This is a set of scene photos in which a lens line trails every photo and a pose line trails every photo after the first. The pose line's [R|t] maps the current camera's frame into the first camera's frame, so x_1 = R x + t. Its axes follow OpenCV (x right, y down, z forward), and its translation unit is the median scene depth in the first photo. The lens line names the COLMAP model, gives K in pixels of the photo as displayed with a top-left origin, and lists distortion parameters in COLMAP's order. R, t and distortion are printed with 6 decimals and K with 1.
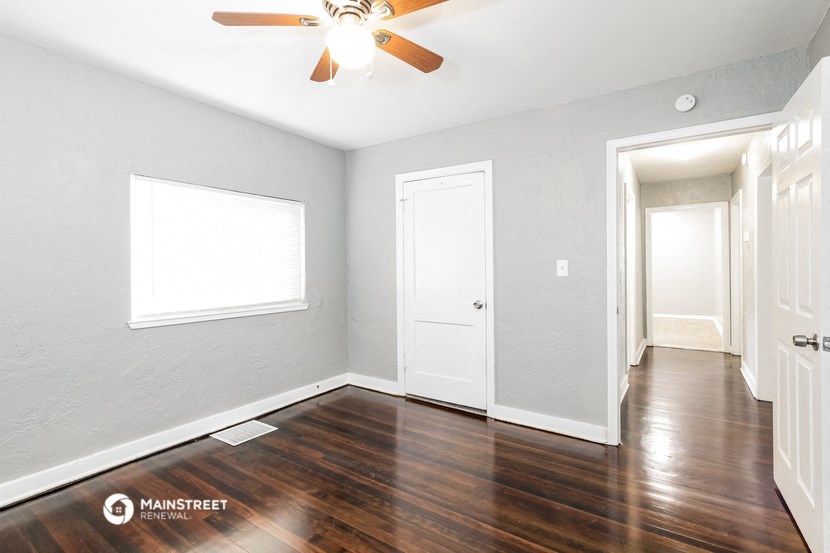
lens RADIAL K [[385.4, 0, 415.0], [0, 385.4, 276.5], [0, 0, 1]] dist [0.000159, -0.000012]
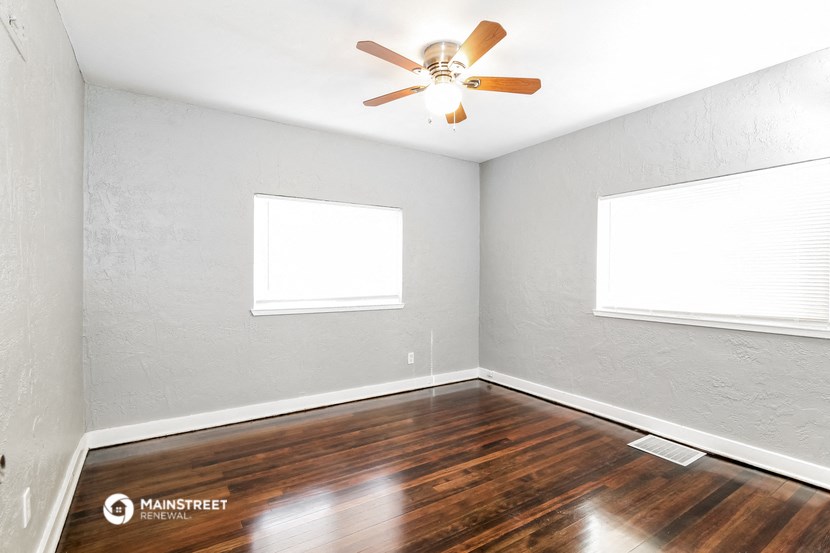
lens RADIAL K [[398.1, 0, 415.0], [0, 398.1, 276.5], [0, 0, 1]] dist [-0.000455, 0.000096]
pose [[-0.383032, 0.018007, -0.923559, 0.723559], [-0.010107, 0.999668, 0.023683, -0.023028], [0.923680, 0.018406, -0.382723, 0.900954]]
